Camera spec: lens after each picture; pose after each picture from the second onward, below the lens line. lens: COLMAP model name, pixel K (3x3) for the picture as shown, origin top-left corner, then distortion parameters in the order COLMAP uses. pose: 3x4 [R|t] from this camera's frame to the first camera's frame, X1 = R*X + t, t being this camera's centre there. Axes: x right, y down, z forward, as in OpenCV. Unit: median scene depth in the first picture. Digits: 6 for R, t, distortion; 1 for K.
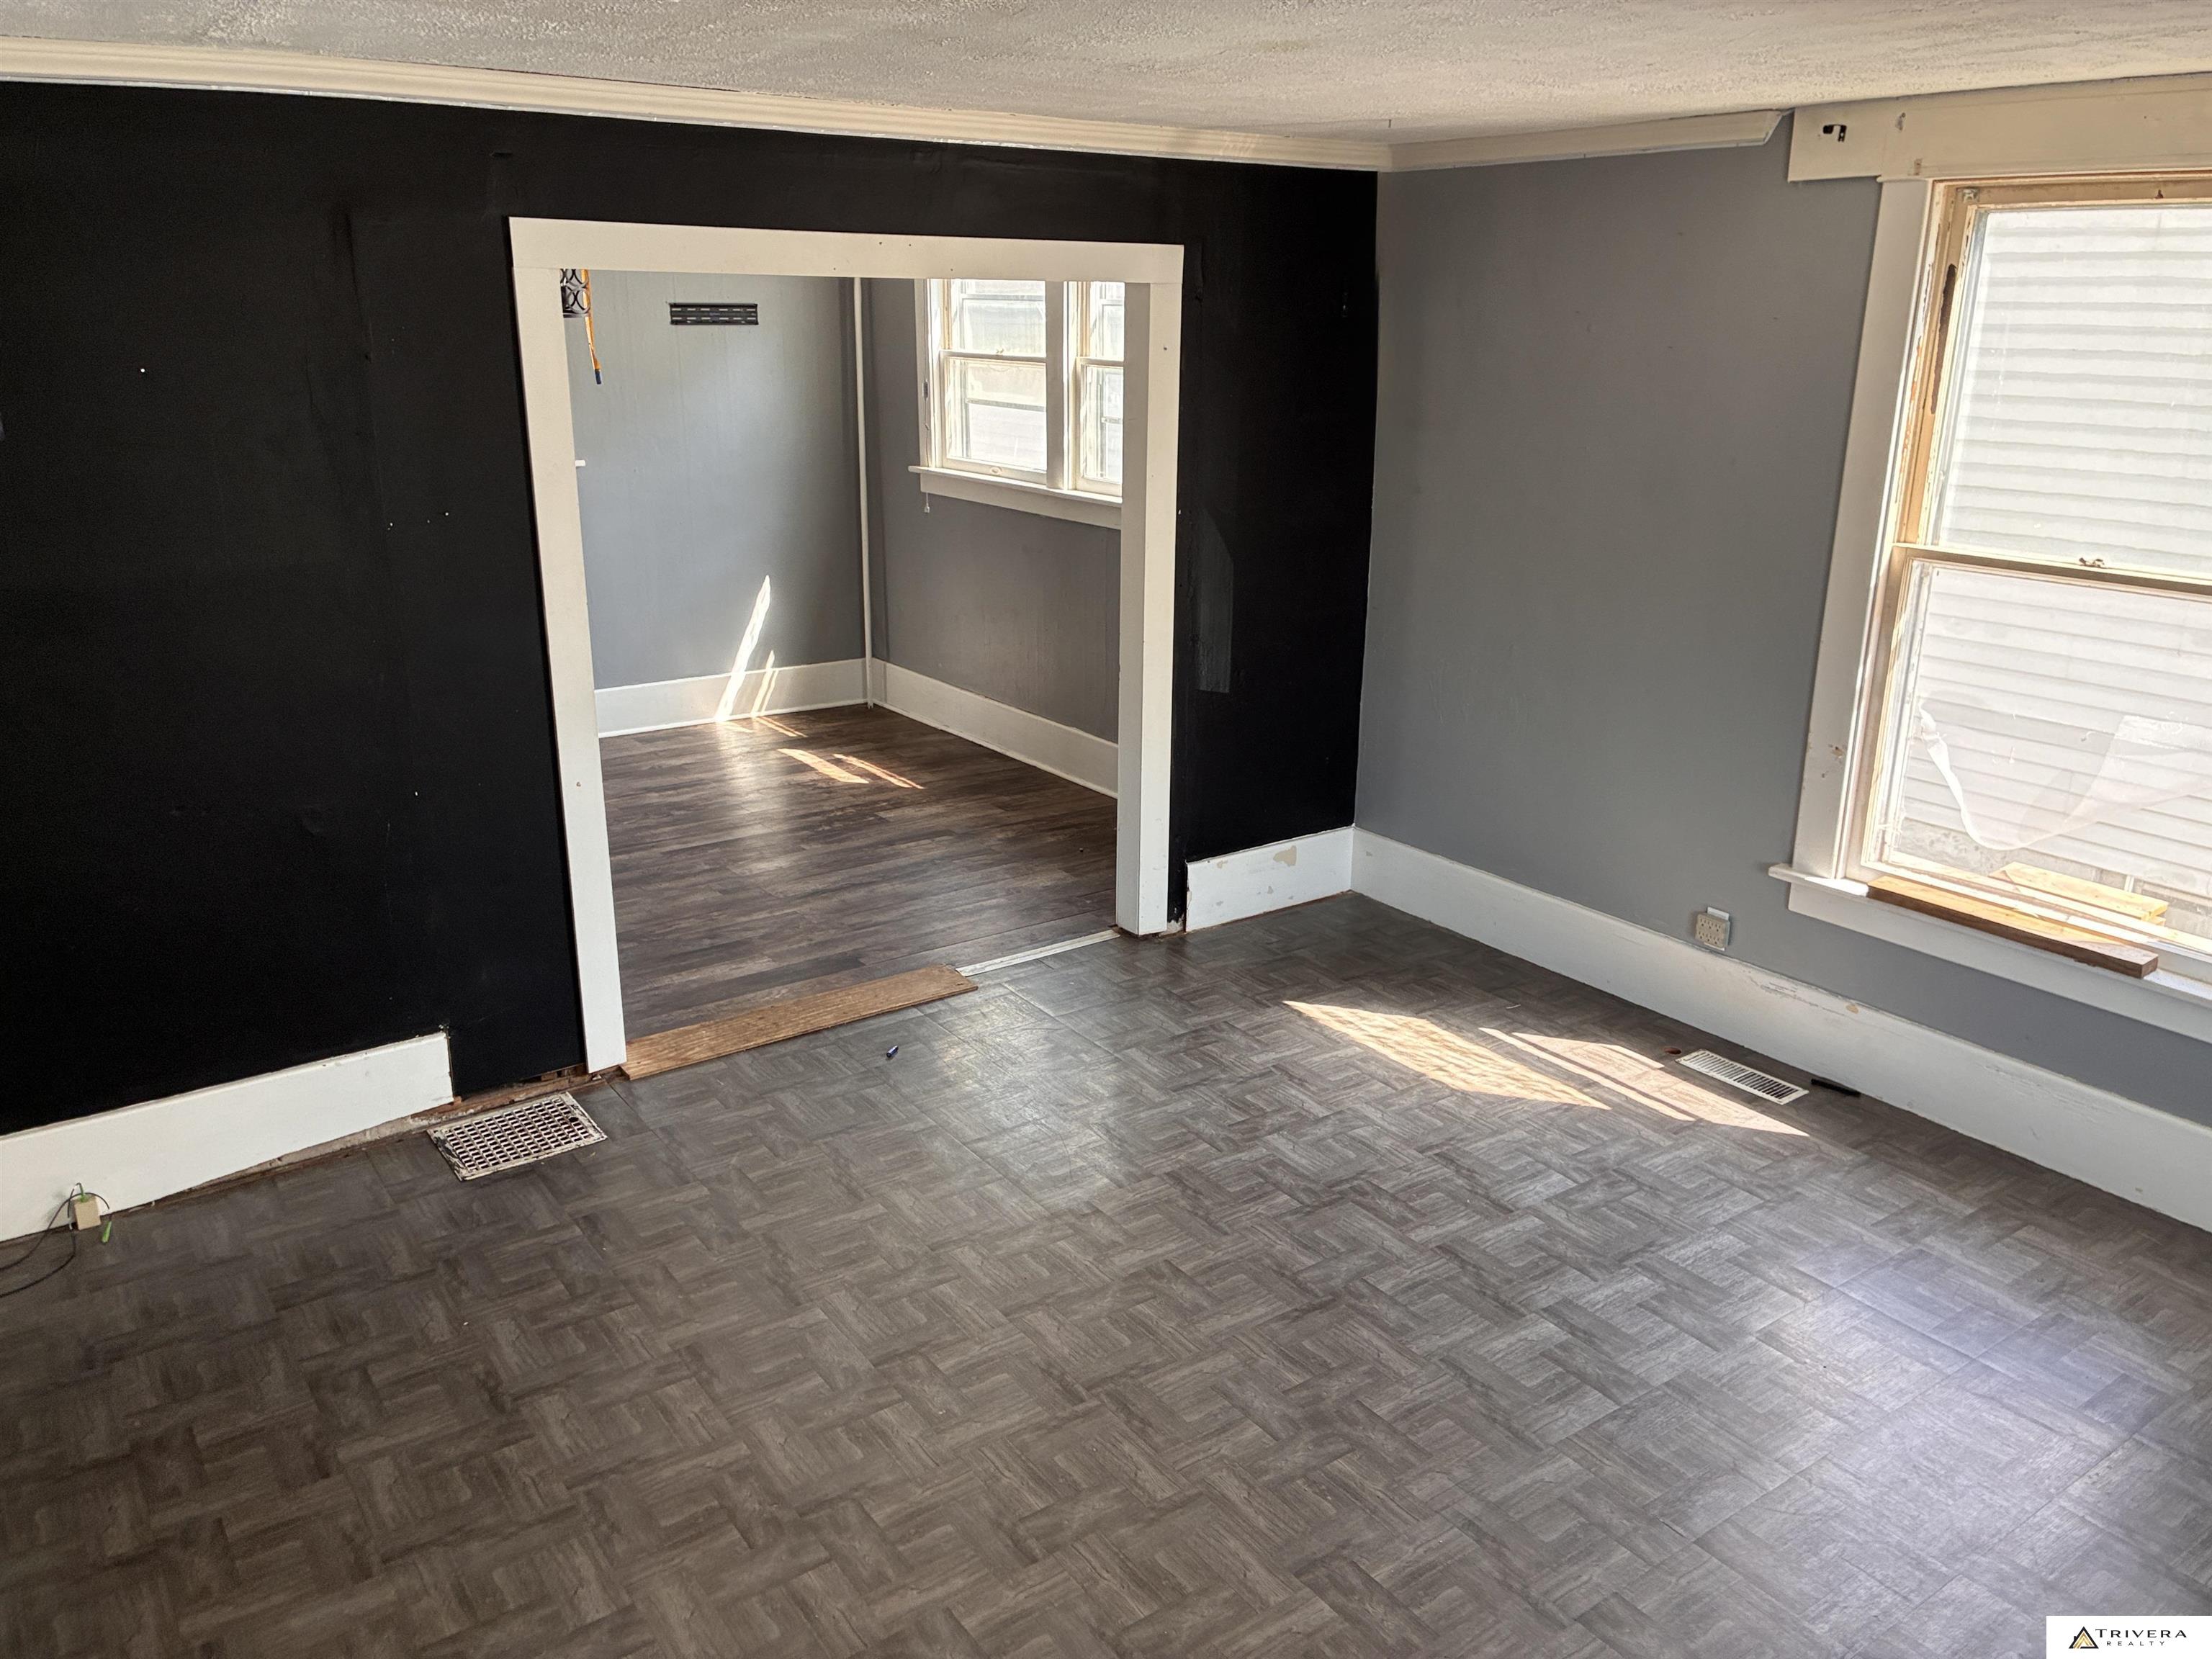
lens RADIAL K [[1706.6, 0, 1111.6], [0, 1706.6, 797.1], [0, 0, 1]] dist [0.047408, -0.001587]
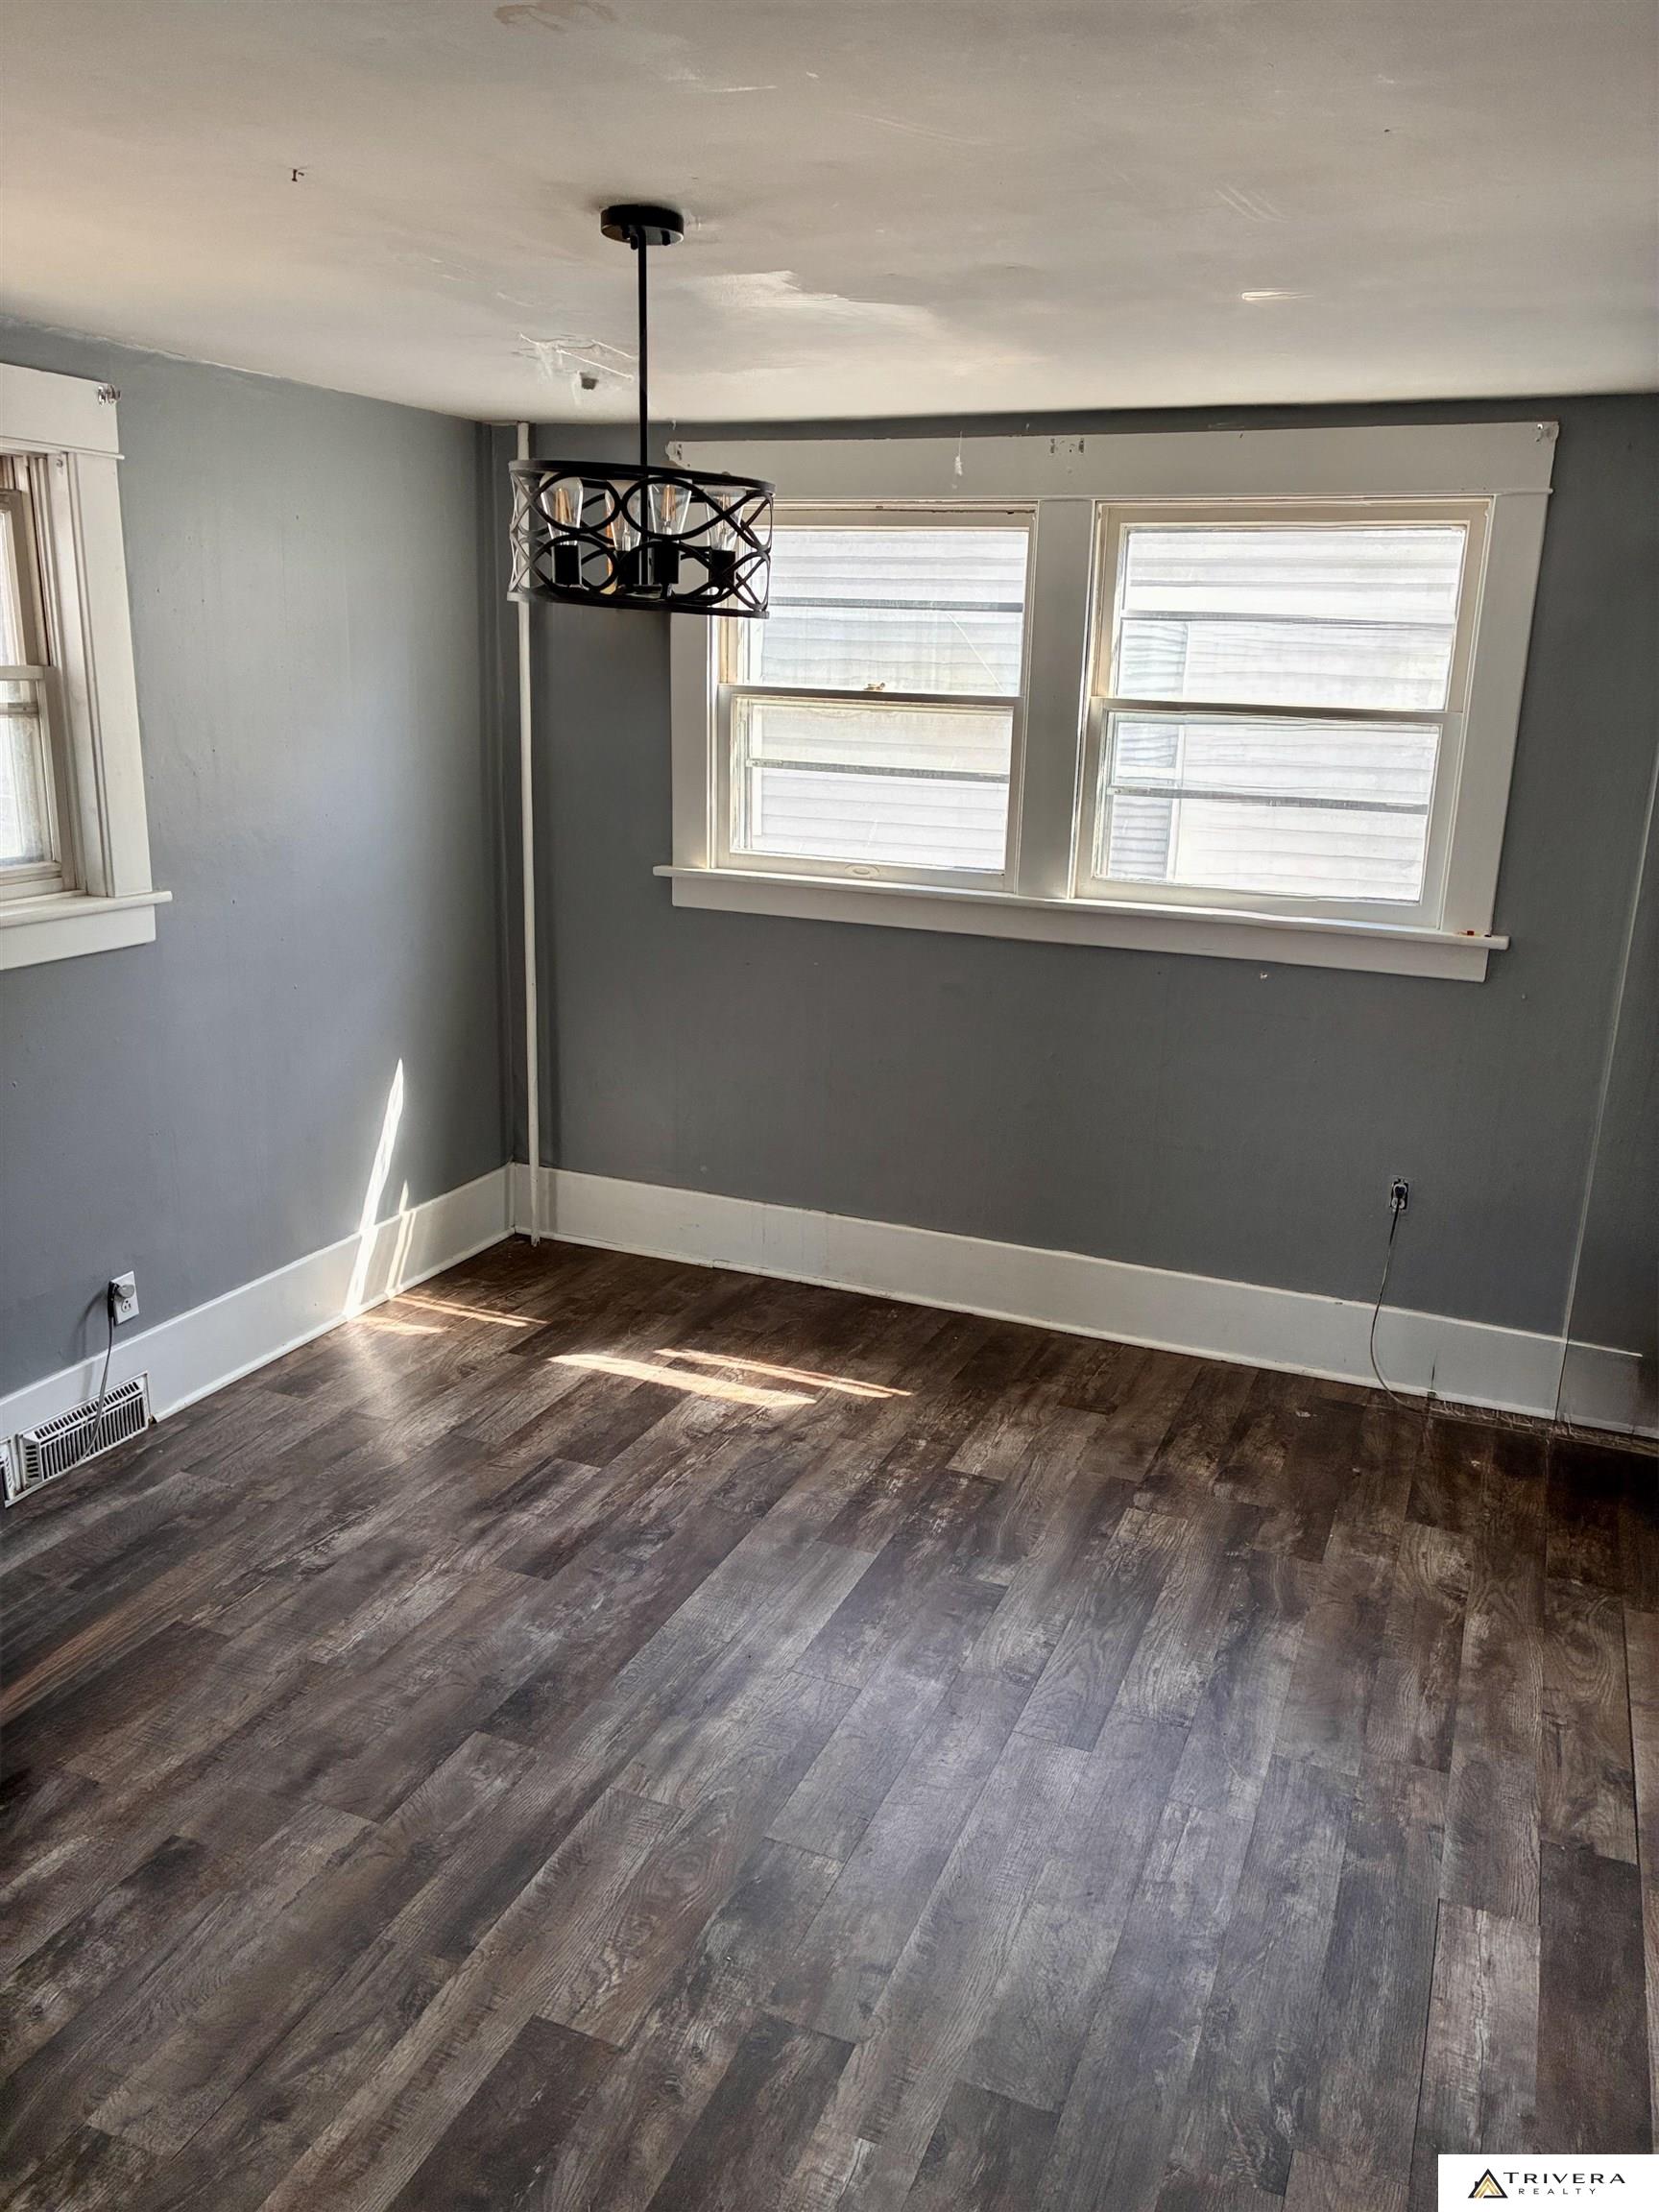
lens RADIAL K [[1706.6, 0, 829.5], [0, 1706.6, 1106.0], [0, 0, 1]] dist [0.047408, -0.001587]
pose [[0.858294, -0.125803, 0.497498, -0.418620], [0.126511, 0.991434, 0.032447, -0.128739], [-0.497319, 0.035090, 0.866858, 0.465303]]
